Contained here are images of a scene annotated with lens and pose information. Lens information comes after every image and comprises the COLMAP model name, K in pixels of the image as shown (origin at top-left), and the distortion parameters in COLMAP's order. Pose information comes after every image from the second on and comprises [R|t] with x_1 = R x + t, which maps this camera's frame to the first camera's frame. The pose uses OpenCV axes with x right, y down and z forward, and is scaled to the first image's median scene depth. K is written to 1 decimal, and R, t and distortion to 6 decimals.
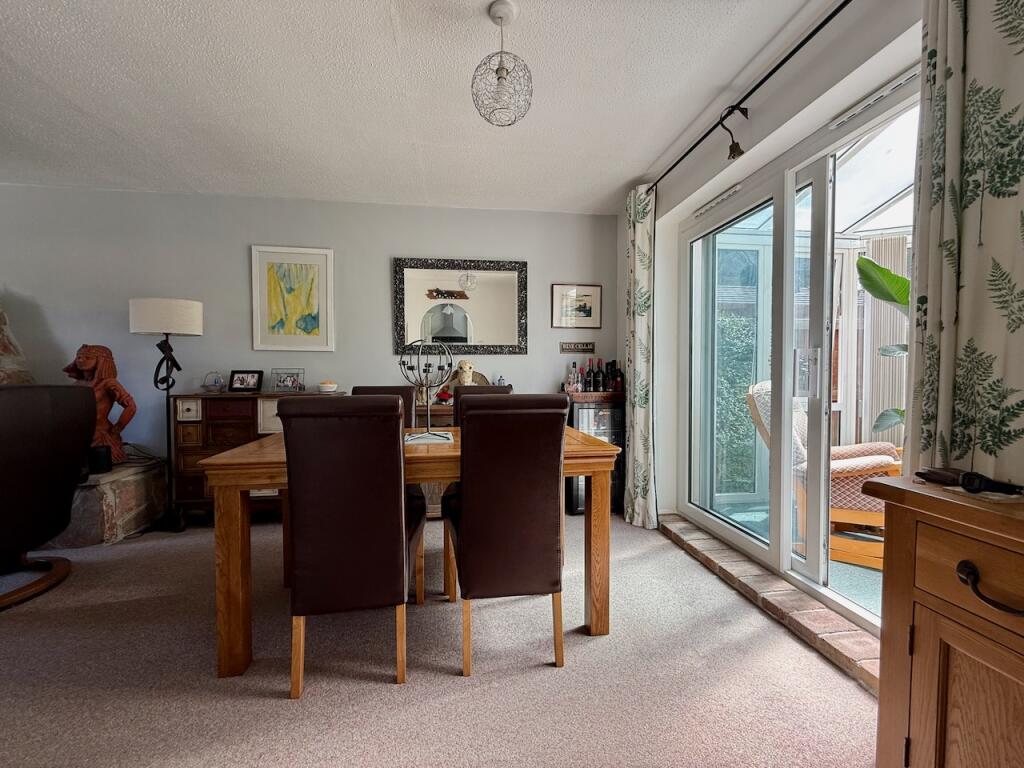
lens RADIAL K [[413.5, 0, 507.2], [0, 413.5, 381.8], [0, 0, 1]] dist [0.007416, -0.000788]
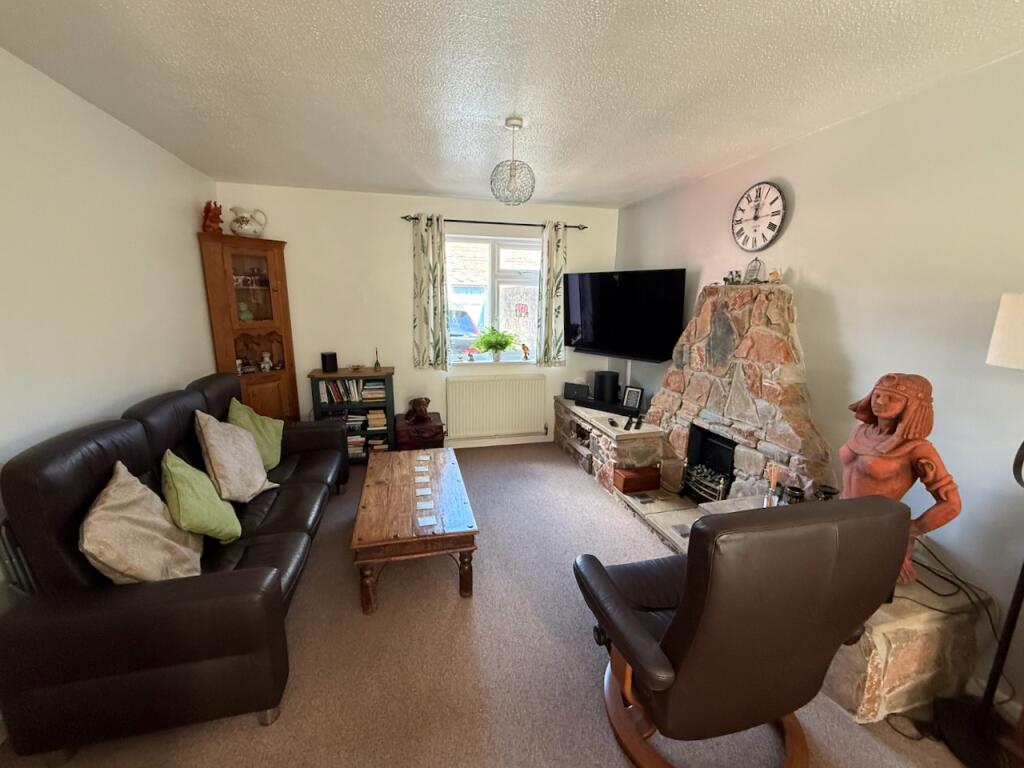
lens RADIAL K [[413.5, 0, 507.7], [0, 413.5, 387.2], [0, 0, 1]] dist [0.007416, -0.000788]
pose [[0.121090, 0.217788, -0.968455, -0.454104], [-0.037468, 0.975942, 0.214786, -0.163585], [0.991934, 0.010277, 0.126337, 0.344019]]
